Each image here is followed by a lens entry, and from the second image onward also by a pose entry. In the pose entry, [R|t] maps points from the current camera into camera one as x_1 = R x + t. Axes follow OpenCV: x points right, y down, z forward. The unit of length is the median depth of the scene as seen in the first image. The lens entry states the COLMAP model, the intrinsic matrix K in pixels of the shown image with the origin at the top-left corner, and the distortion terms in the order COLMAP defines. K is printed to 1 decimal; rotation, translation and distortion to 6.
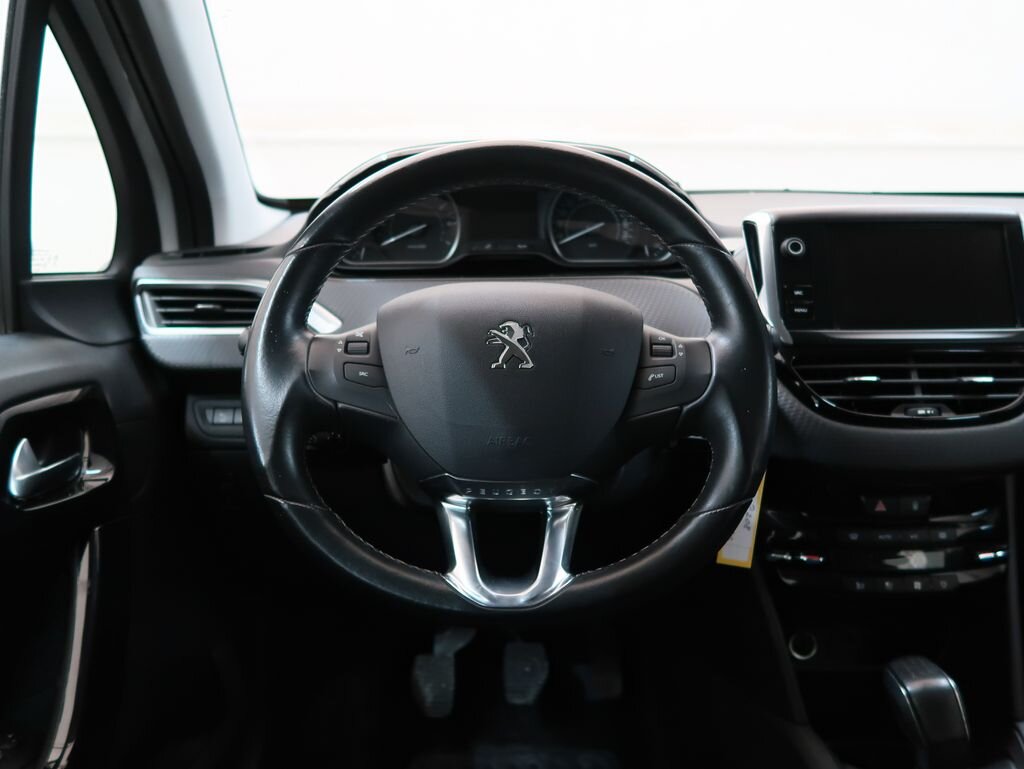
lens RADIAL K [[878.4, 0, 514.3], [0, 878.4, 344.2], [0, 0, 1]] dist [-0.012247, -0.003221]
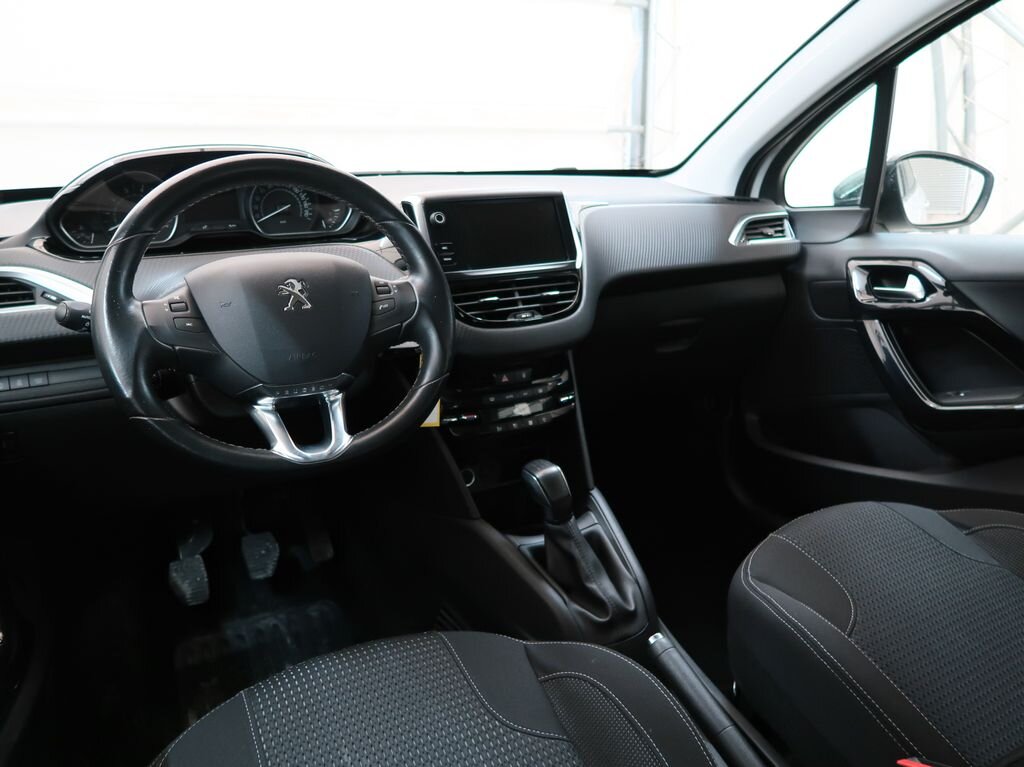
lens RADIAL K [[878.4, 0, 514.3], [0, 878.4, 343.2], [0, 0, 1]] dist [-0.012247, -0.003221]
pose [[0.871122, -0.115088, 0.477390, -0.342834], [0.093464, 0.993236, 0.068898, 0.013339], [-0.482091, -0.015400, 0.875986, -0.433115]]
